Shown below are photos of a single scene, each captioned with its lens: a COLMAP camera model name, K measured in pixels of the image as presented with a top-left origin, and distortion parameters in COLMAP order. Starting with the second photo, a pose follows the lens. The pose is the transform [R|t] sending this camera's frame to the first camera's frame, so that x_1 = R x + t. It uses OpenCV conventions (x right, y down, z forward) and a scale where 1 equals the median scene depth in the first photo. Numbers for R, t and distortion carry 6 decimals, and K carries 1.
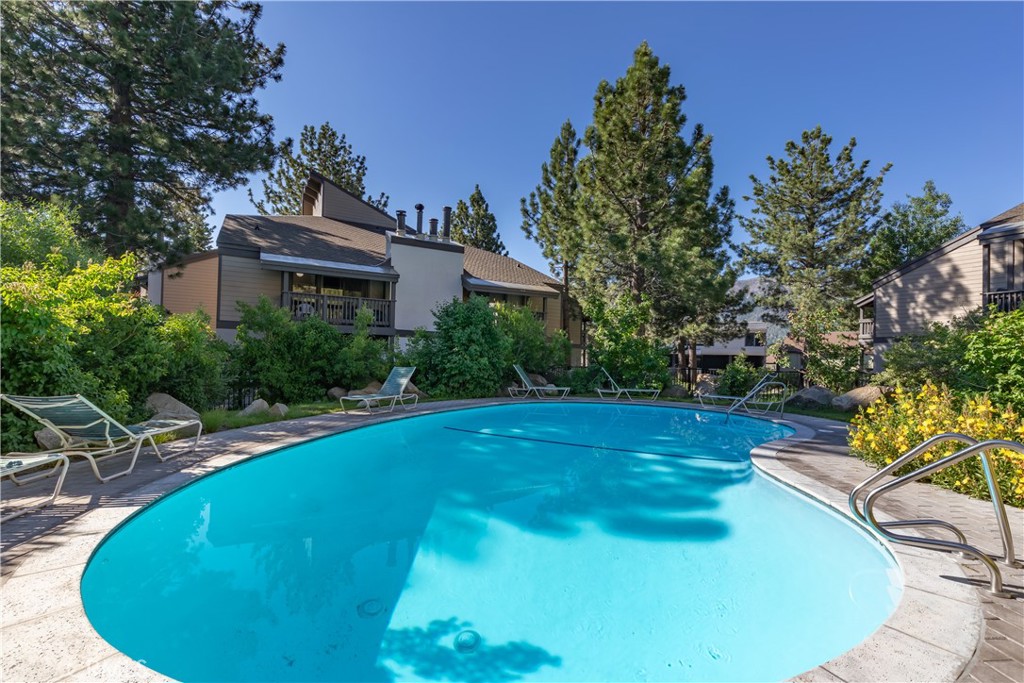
lens RADIAL K [[475.3, 0, 512.0], [0, 475.3, 341.5], [0, 0, 1]] dist [-0.000615, -0.000097]
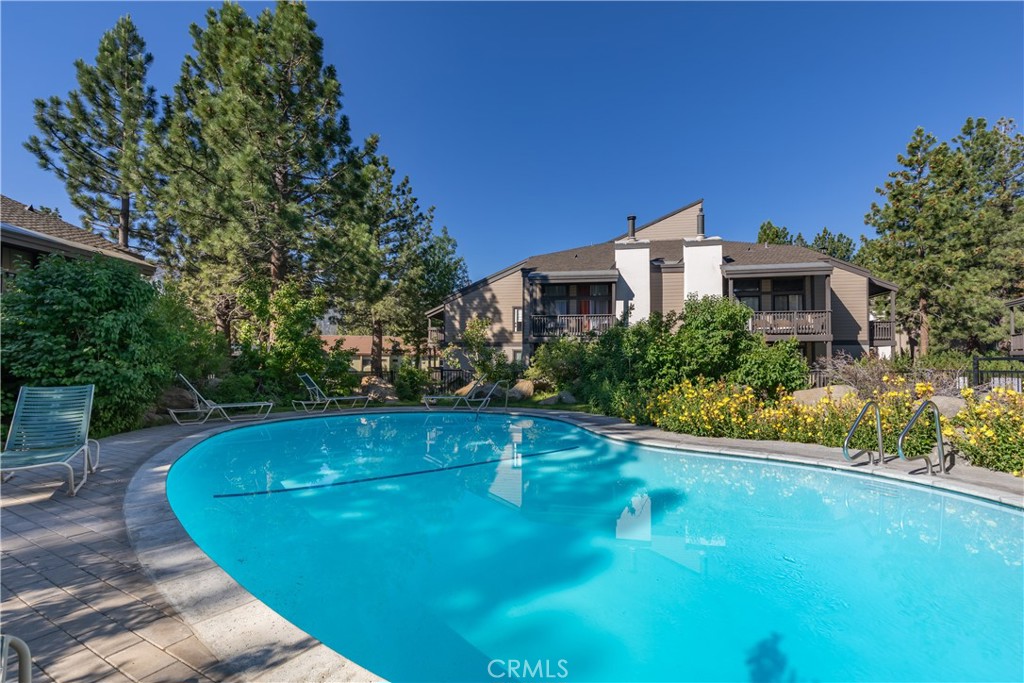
lens RADIAL K [[479.1, 0, 512.0], [0, 479.1, 341.5], [0, 0, 1]] dist [0.000199, -0.000031]
pose [[0.511934, 0.028267, 0.858559, -0.237715], [-0.026350, 0.999505, -0.017195, 0.004508], [-0.858620, -0.013821, 0.512426, 0.201888]]
